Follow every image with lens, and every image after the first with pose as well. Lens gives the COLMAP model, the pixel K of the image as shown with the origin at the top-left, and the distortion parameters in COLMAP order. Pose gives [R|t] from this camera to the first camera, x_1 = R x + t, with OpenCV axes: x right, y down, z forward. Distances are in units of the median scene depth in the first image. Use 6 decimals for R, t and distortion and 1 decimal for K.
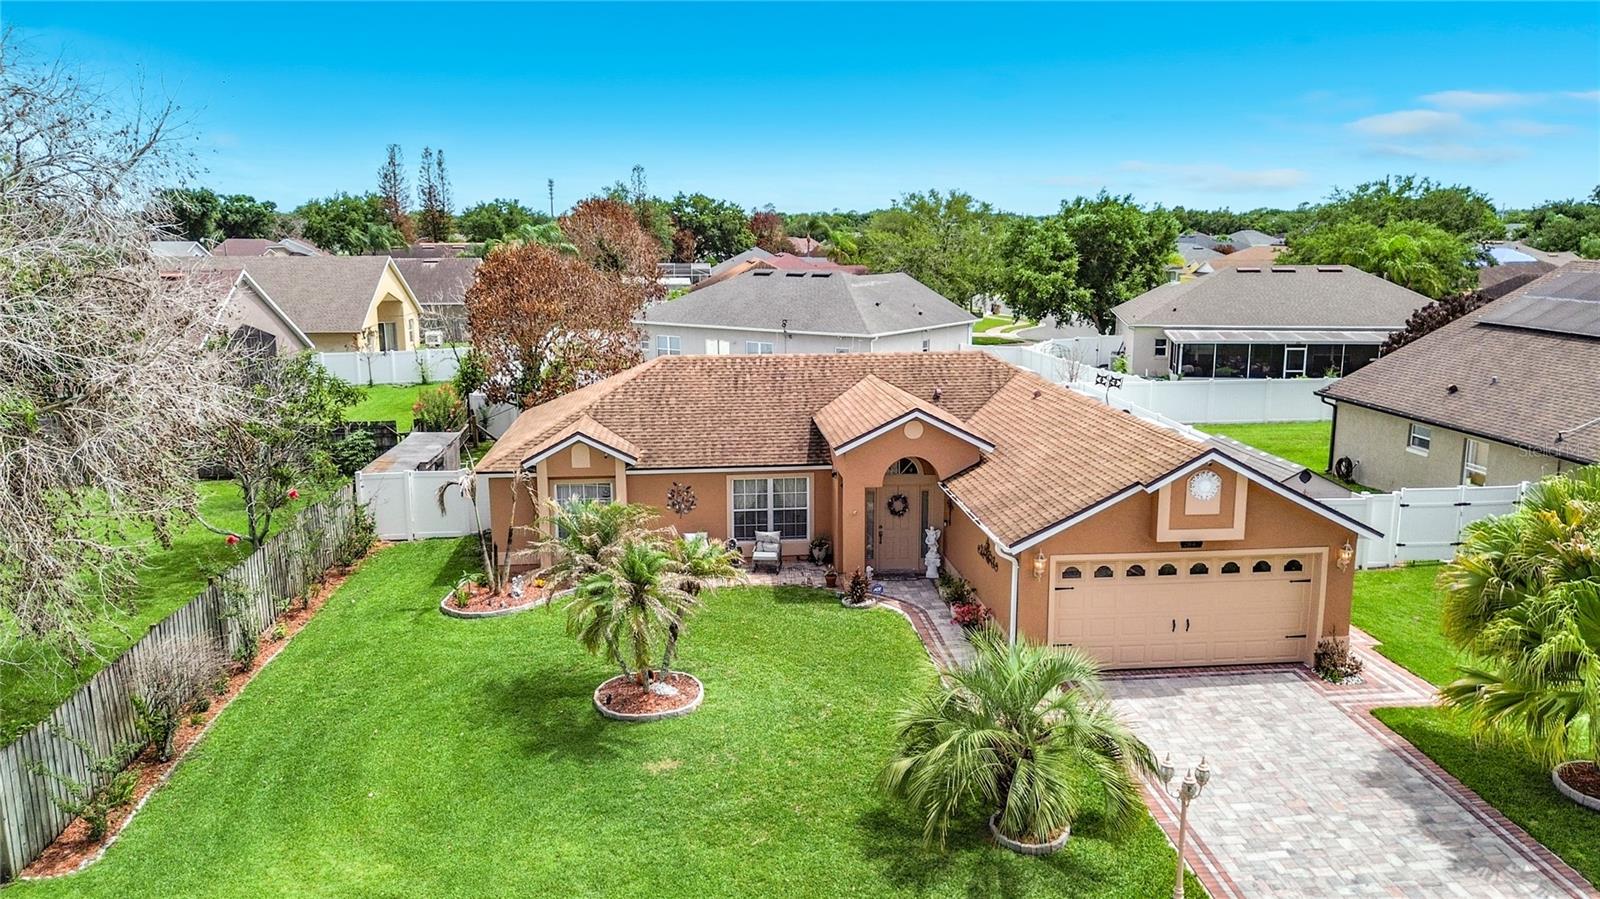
lens RADIAL K [[1179.6, 0, 817.8], [0, 1179.6, 452.5], [0, 0, 1]] dist [0.028119, -0.002530]
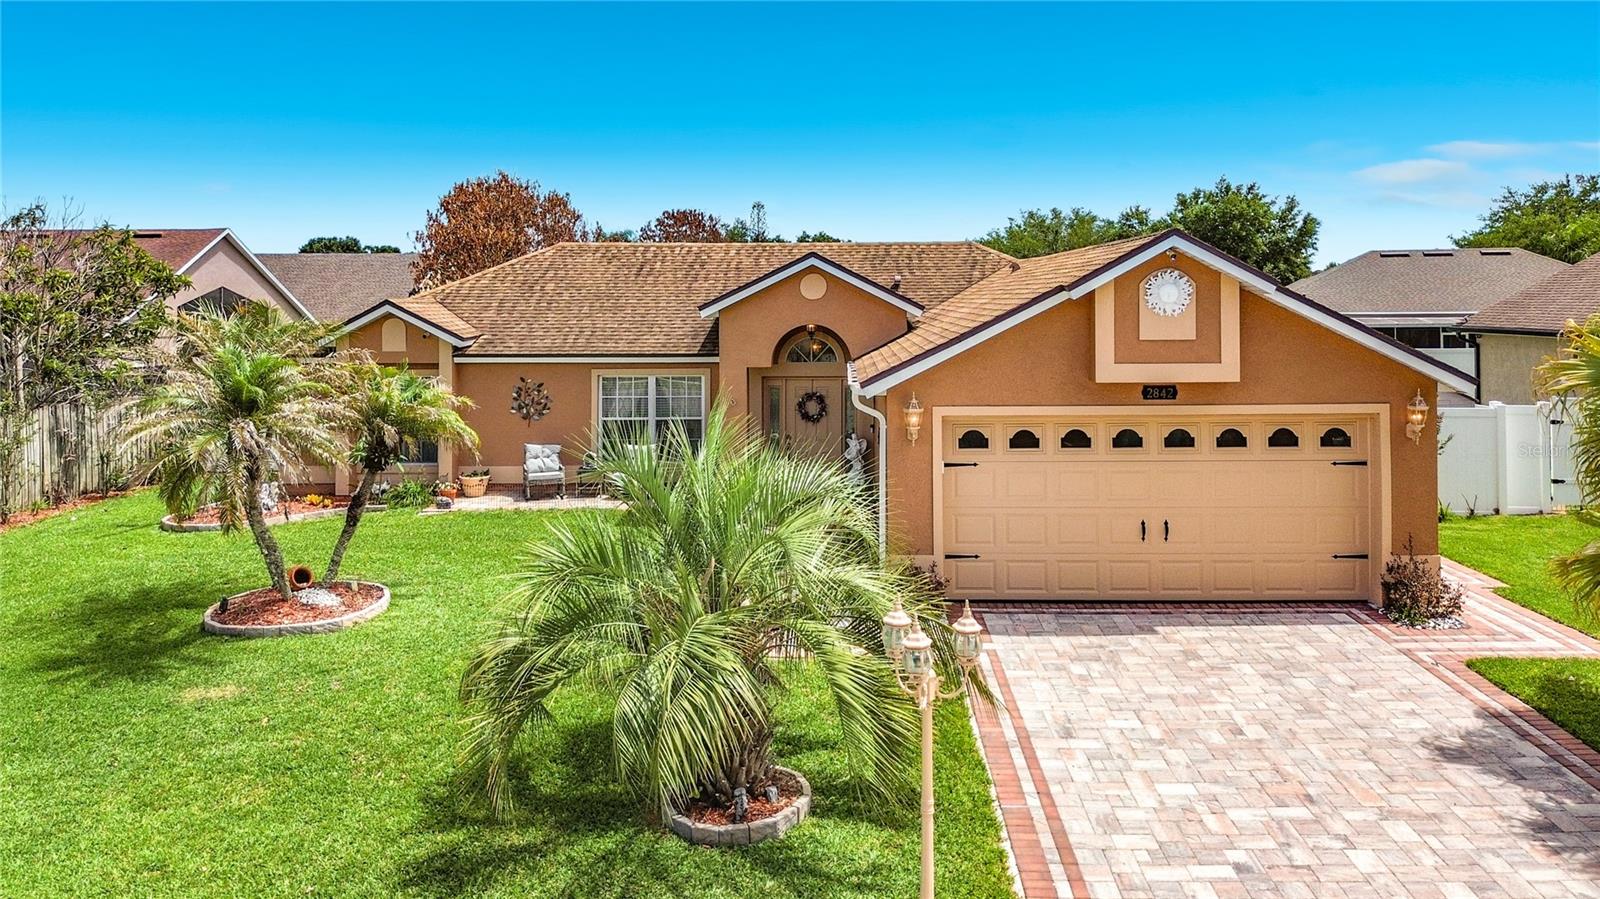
lens RADIAL K [[1210.3, 0, 835.4], [0, 1210.3, 280.3], [0, 0, 1]] dist [0.015687, 0.001652]
pose [[0.992431, -0.007430, -0.122576, 0.225878], [-0.017894, 0.978765, -0.204205, 0.156107], [0.121490, 0.204852, 0.971224, 0.337294]]
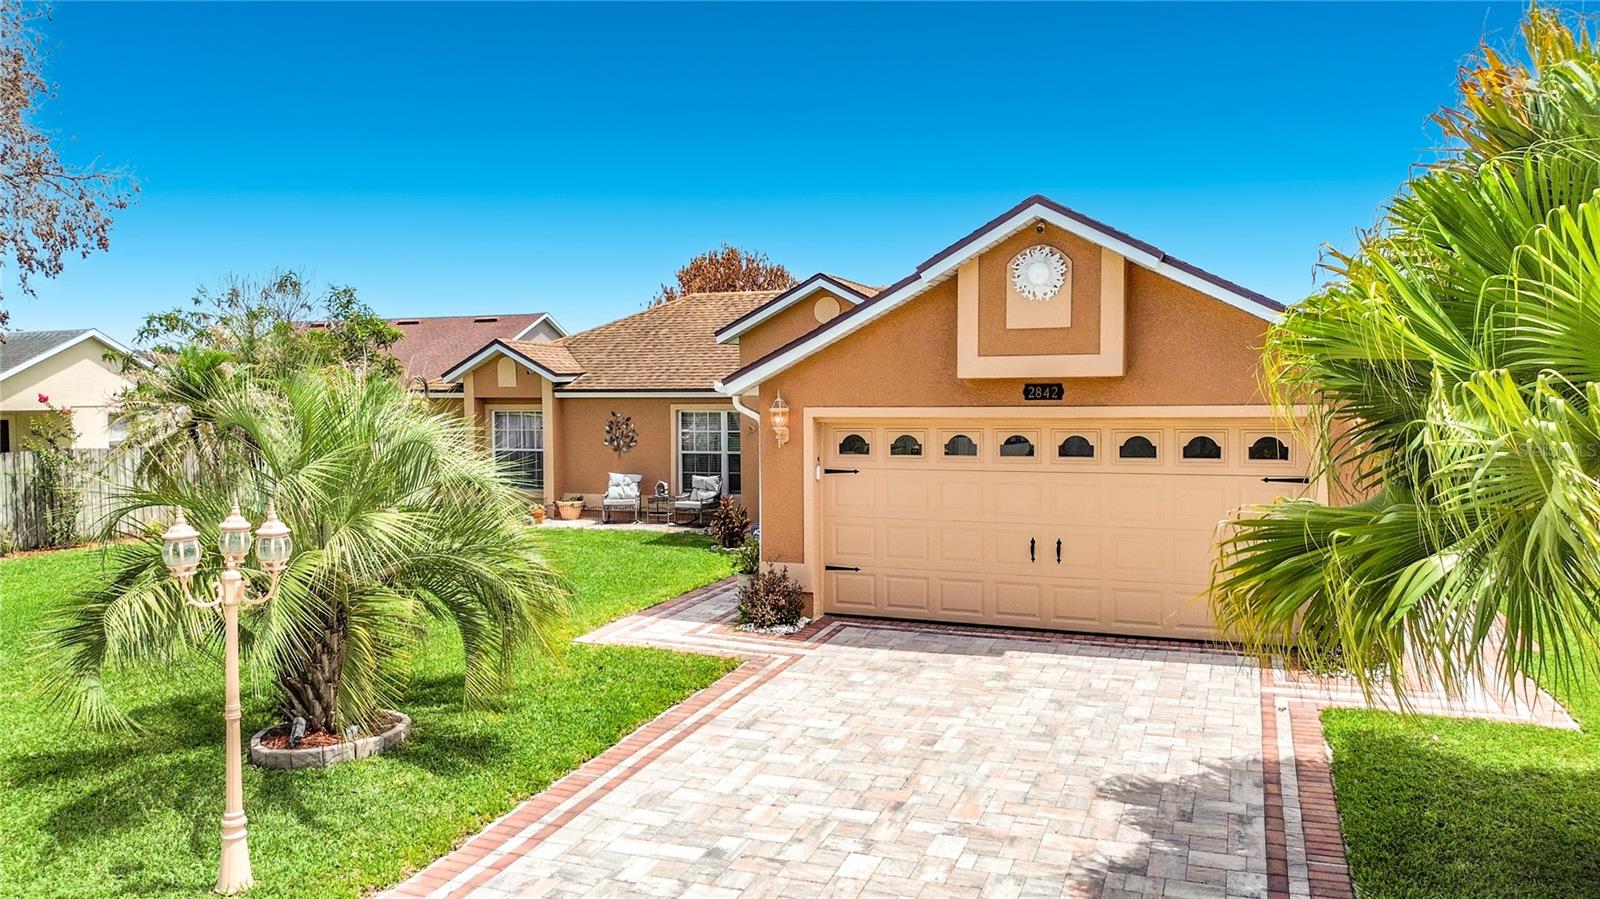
lens RADIAL K [[1164.9, 0, 800.0], [0, 1164.9, 449.5], [0, 0, 1]] dist [0.067213, -0.110342]
pose [[0.886086, 0.016820, -0.463215, 0.475155], [-0.086105, 0.987920, -0.128837, 0.186829], [0.455452, 0.154046, 0.876831, 0.475047]]
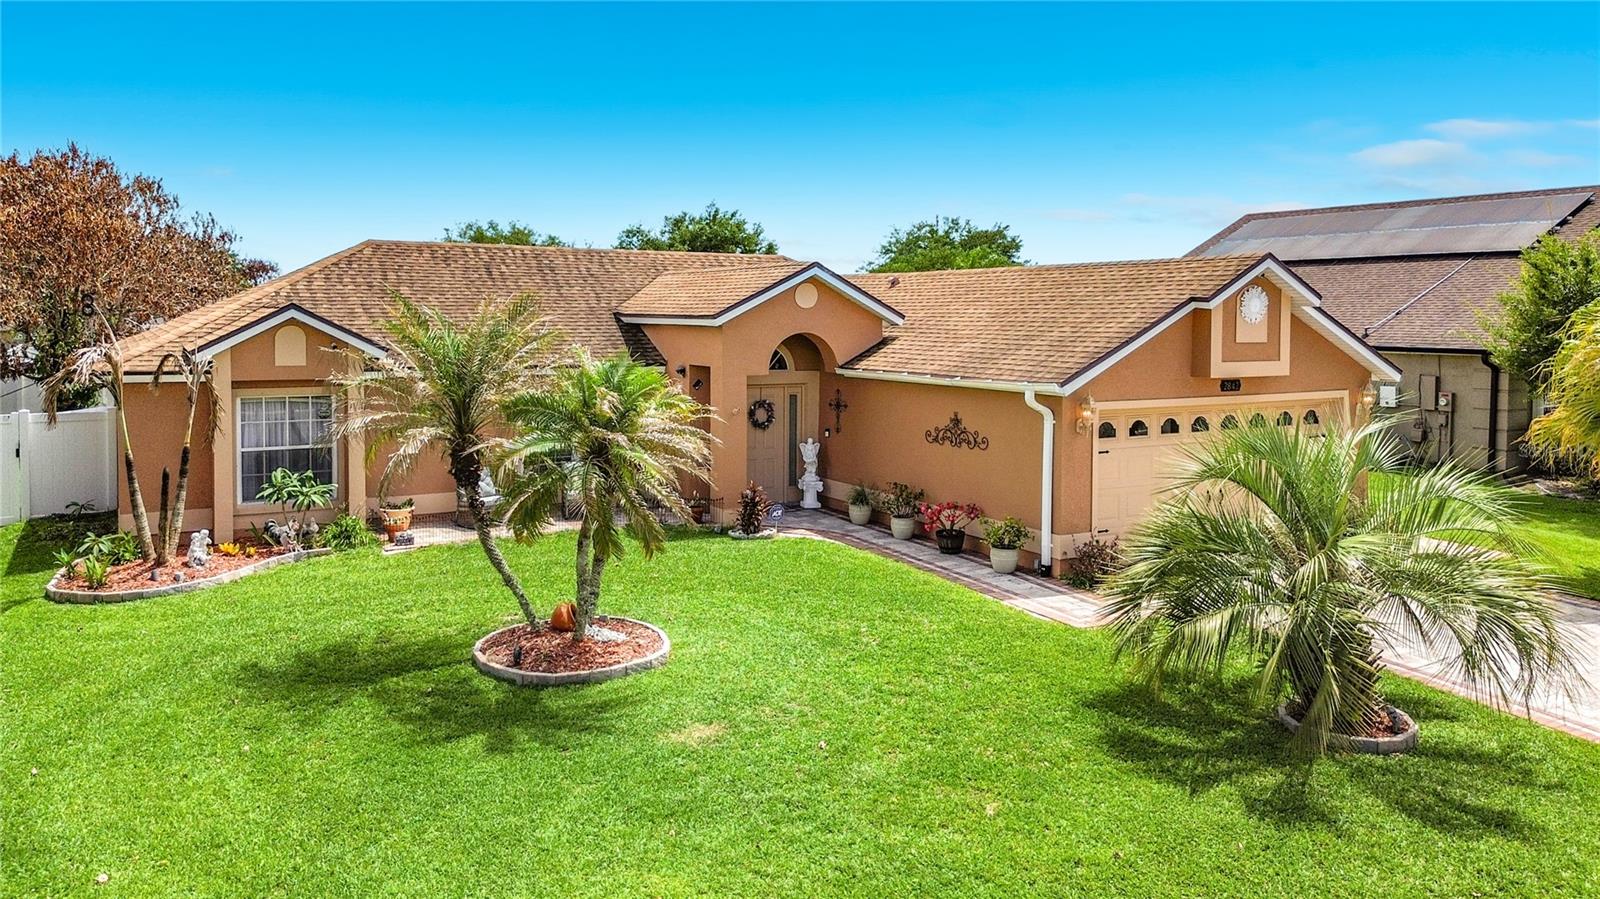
lens RADIAL K [[1191.0, 0, 827.4], [0, 1191.0, 374.1], [0, 0, 1]] dist [0.028775, 0.001352]
pose [[0.909585, -0.014708, 0.415257, -0.263090], [0.072992, 0.989489, -0.124836, 0.150786], [-0.409056, 0.143859, 0.901098, 0.395499]]
